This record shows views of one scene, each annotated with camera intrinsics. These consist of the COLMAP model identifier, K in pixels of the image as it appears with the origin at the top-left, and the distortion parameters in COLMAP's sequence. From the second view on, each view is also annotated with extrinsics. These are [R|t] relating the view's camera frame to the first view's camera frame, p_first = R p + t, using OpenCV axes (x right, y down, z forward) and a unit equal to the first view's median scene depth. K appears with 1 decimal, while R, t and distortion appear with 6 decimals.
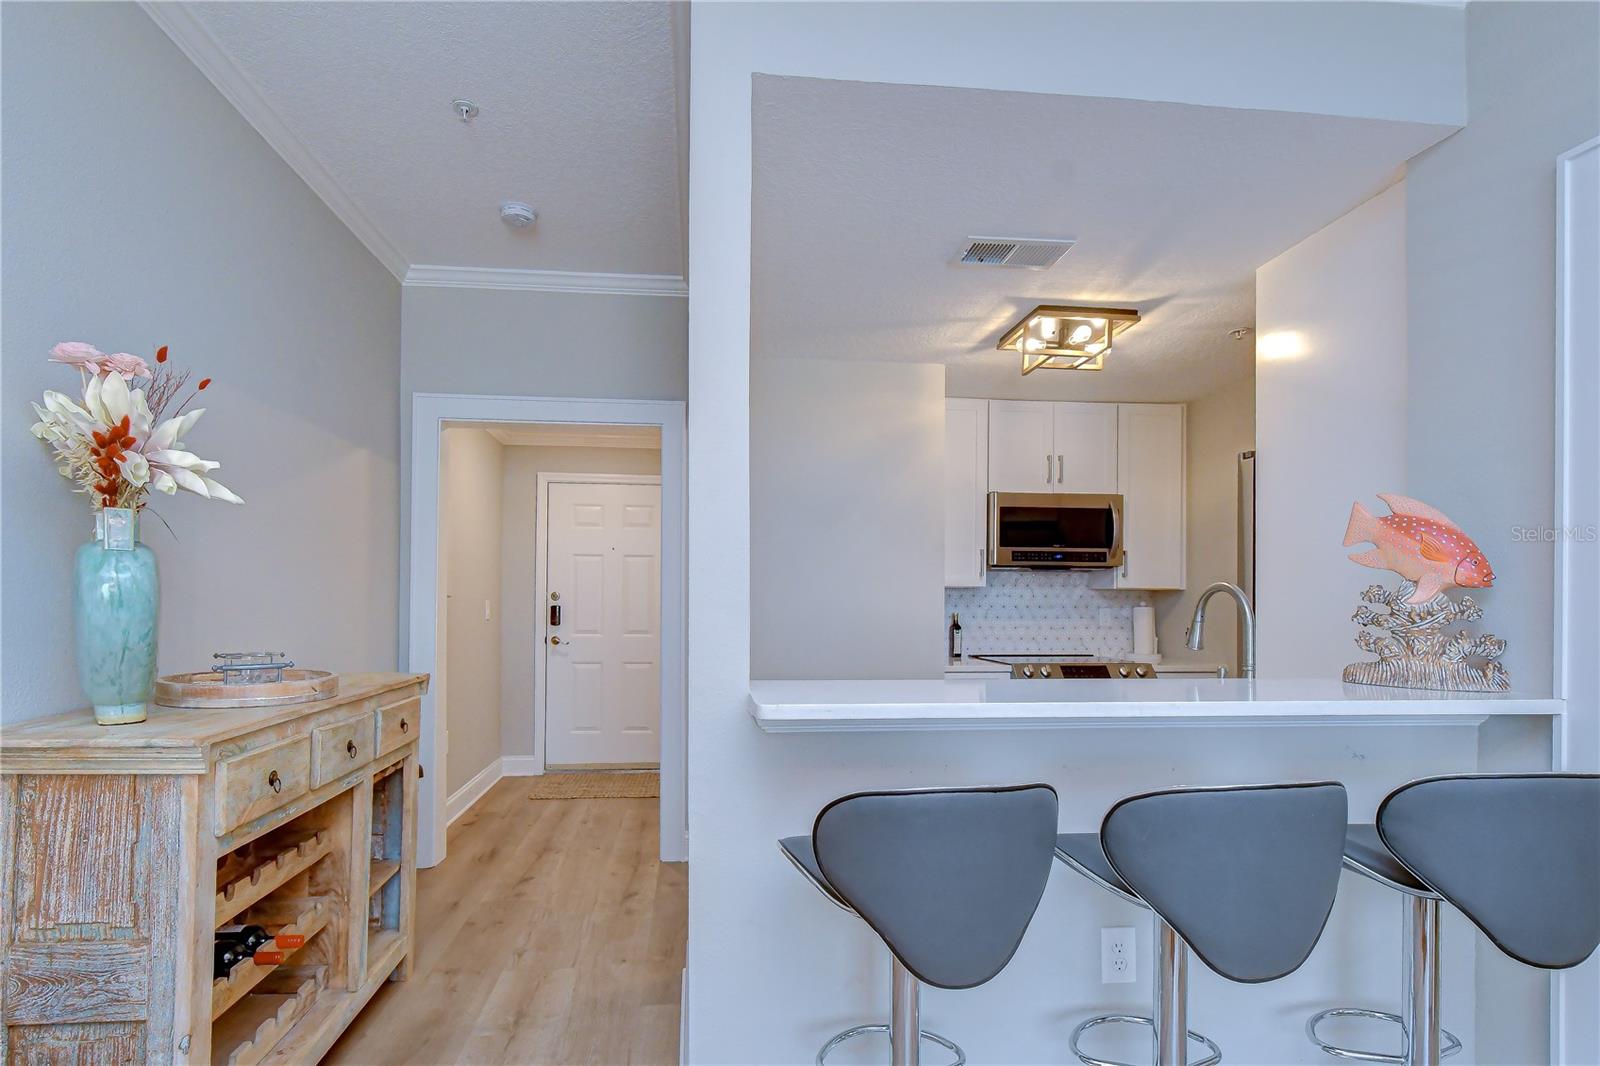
lens RADIAL K [[709.1, 0, 809.8], [0, 709.1, 591.2], [0, 0, 1]] dist [0.000798, -0.000729]
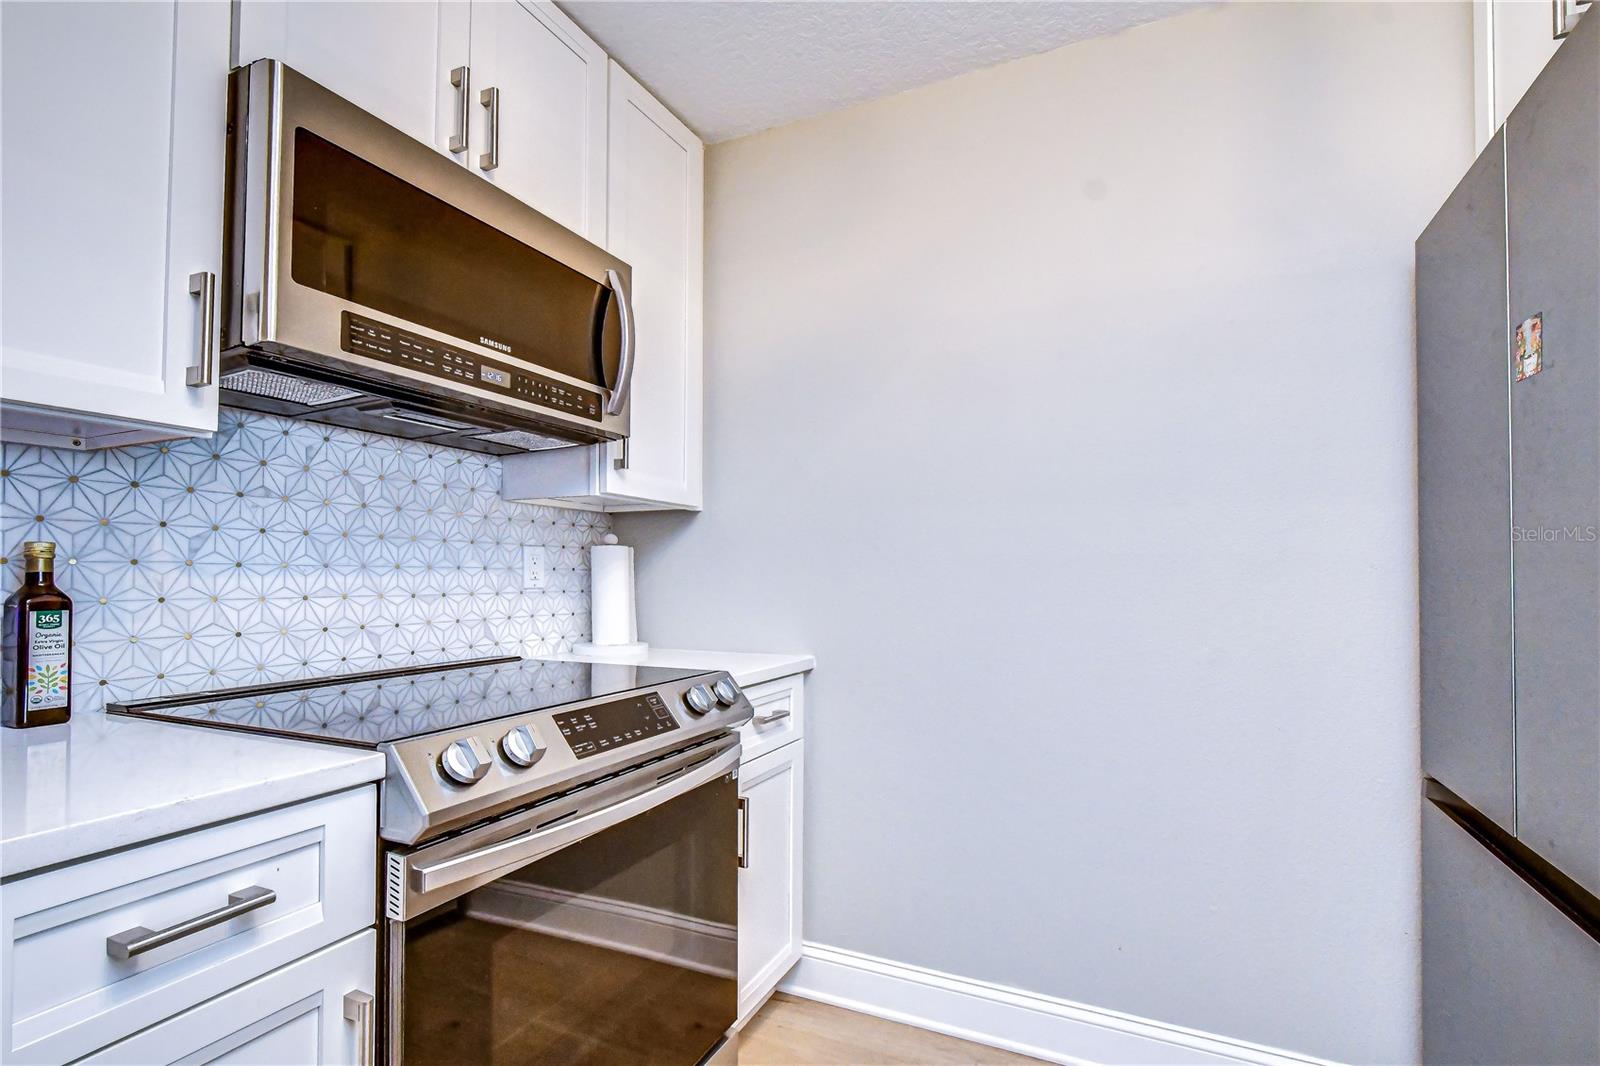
lens RADIAL K [[678.9, 0, 768.3], [0, 678.9, 563.6], [0, 0, 1]] dist [-0.000802, -0.000389]
pose [[0.535544, 0.014742, 0.844379, 0.157978], [-0.020271, 0.999784, -0.004598, 0.037215], [-0.844264, -0.014654, 0.535727, 0.734501]]
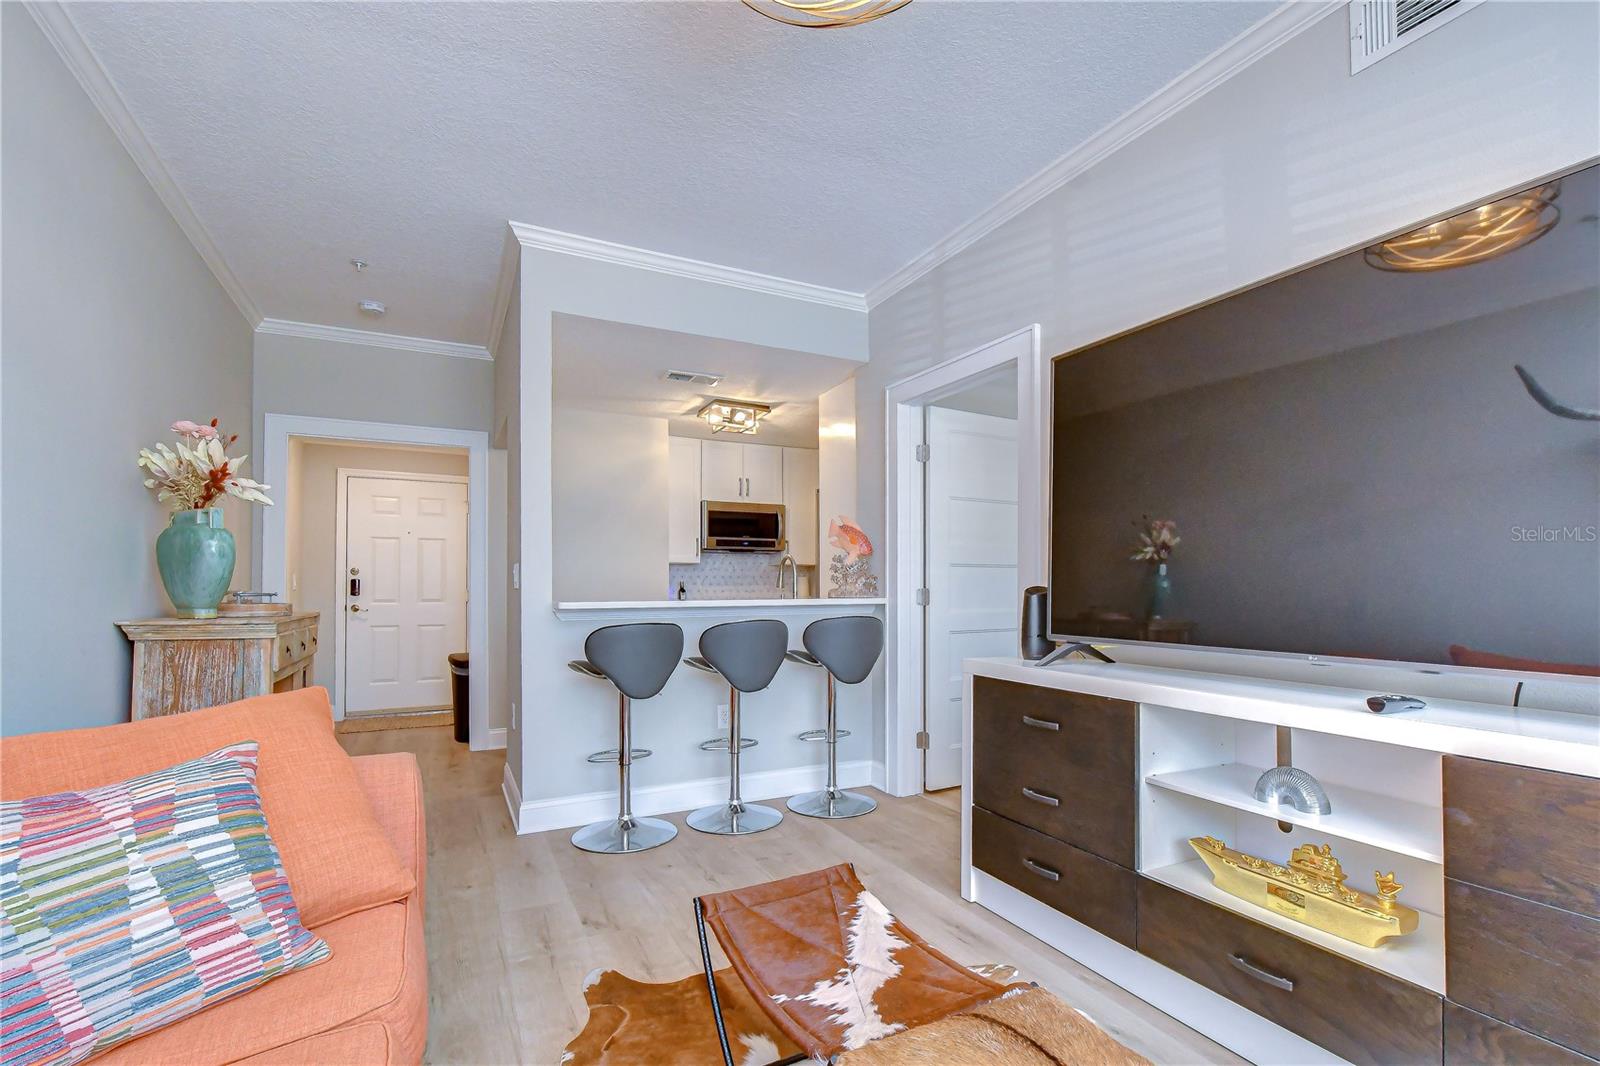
lens RADIAL K [[709.1, 0, 809.8], [0, 709.1, 591.2], [0, 0, 1]] dist [0.000798, -0.000729]
pose [[0.948119, -0.006511, 0.317849, -0.012051], [0.002356, 0.999907, 0.013458, 0.035949], [-0.317907, -0.012011, 0.948046, -0.533699]]
